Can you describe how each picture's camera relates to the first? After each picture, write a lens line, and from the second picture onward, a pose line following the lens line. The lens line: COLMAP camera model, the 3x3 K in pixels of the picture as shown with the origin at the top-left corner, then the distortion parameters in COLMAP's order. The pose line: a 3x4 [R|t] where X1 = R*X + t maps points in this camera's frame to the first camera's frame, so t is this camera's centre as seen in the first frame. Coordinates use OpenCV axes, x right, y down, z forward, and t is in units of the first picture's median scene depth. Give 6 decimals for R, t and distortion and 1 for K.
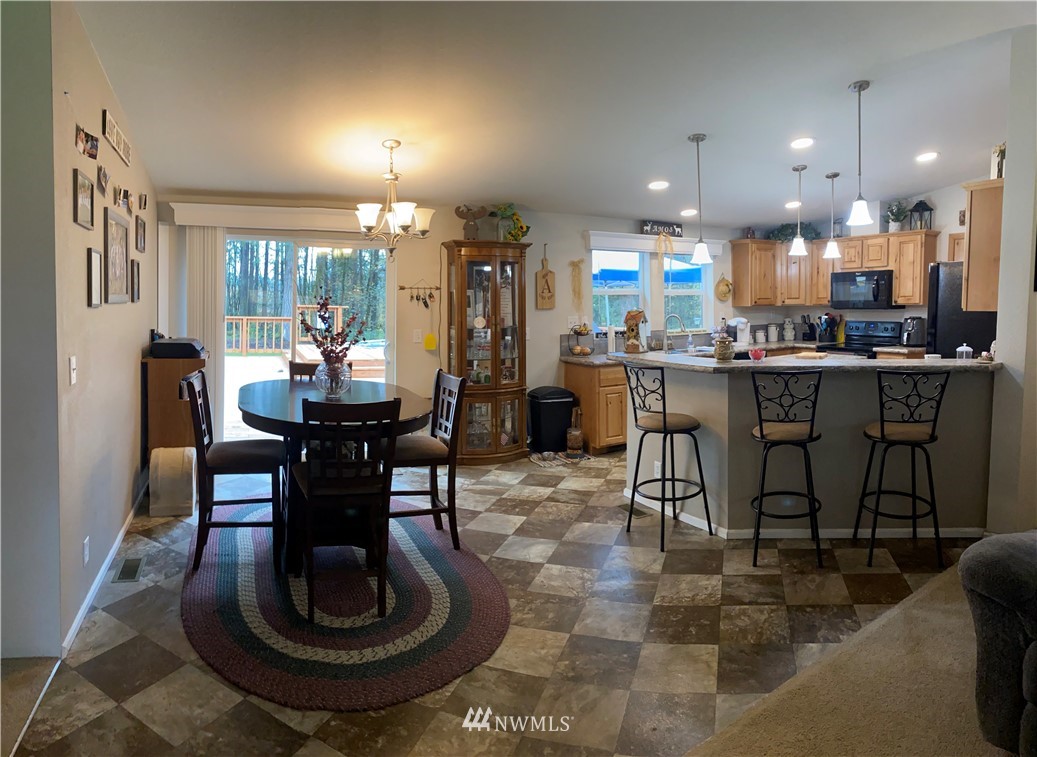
lens RADIAL K [[827.2, 0, 518.5], [0, 827.2, 376.0], [0, 0, 1]] dist [-0.006672, 0.001857]
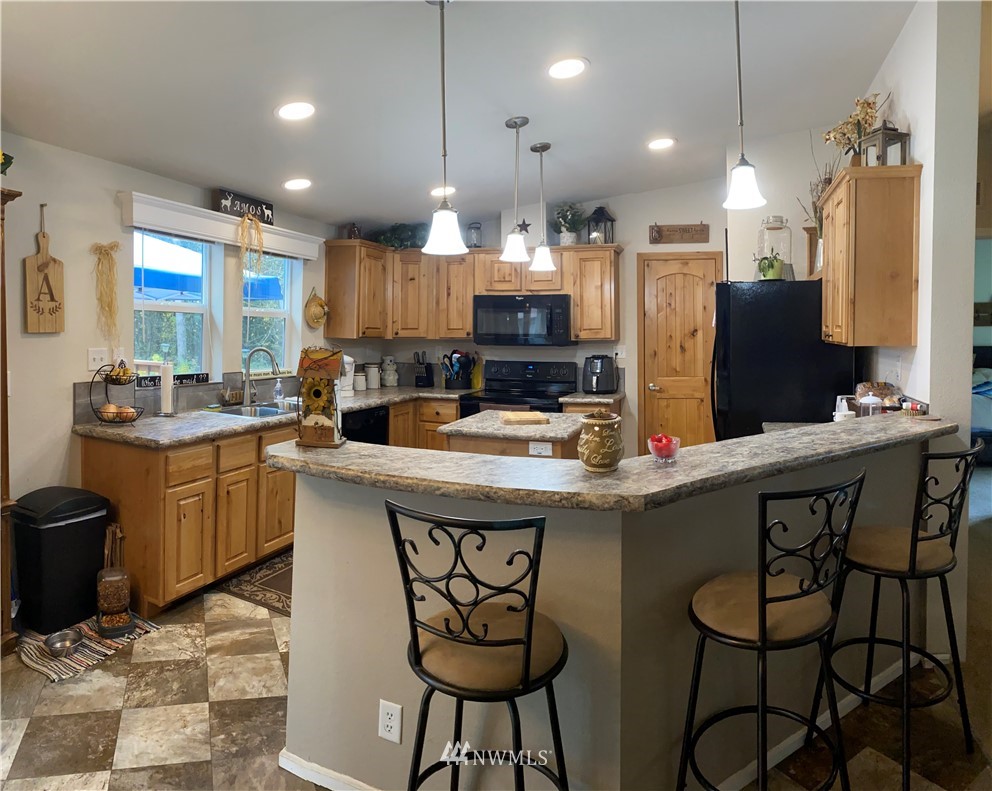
lens RADIAL K [[849.8, 0, 489.7], [0, 849.8, 379.1], [0, 0, 1]] dist [-0.013845, -0.009953]
pose [[0.833515, 0.004838, 0.552476, -0.024804], [0.010230, 0.999655, -0.024187, -0.036375], [-0.552403, 0.025812, 0.833178, 0.407919]]
